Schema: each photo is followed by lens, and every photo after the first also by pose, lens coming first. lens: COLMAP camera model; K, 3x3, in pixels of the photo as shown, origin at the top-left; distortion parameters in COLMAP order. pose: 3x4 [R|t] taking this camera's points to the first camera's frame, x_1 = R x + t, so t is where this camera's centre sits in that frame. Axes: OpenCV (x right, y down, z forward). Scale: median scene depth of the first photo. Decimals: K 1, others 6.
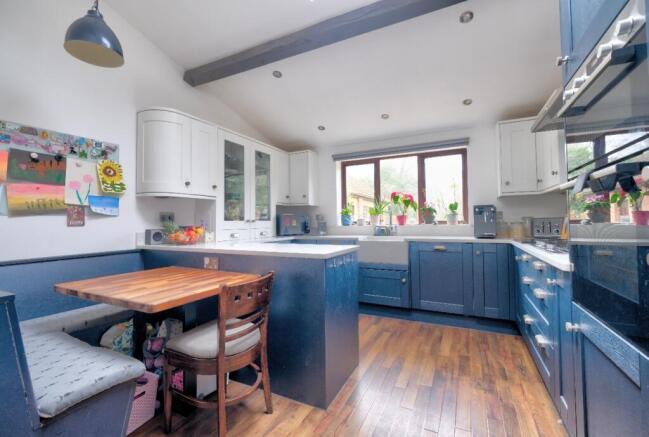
lens RADIAL K [[288.1, 0, 324.3], [0, 288.1, 218.1], [0, 0, 1]] dist [-0.001859, -0.000581]
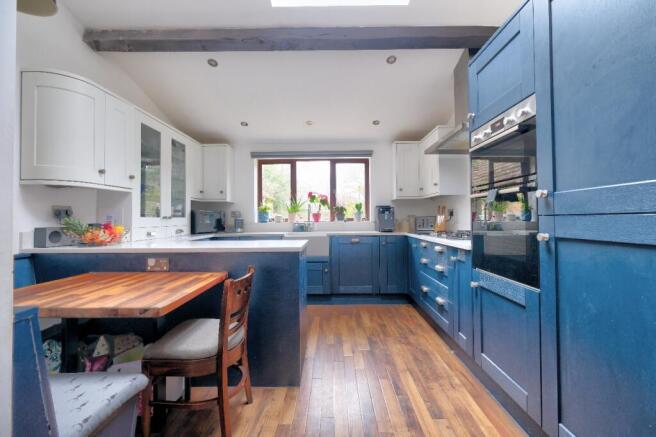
lens RADIAL K [[290.1, 0, 327.4], [0, 290.1, 219.2], [0, 0, 1]] dist [-0.000586, -0.000899]
pose [[0.893596, 0.002459, 0.448865, -0.259754], [-0.007740, 0.999921, 0.009929, 0.003279], [-0.448805, -0.012347, 0.893544, -0.029950]]
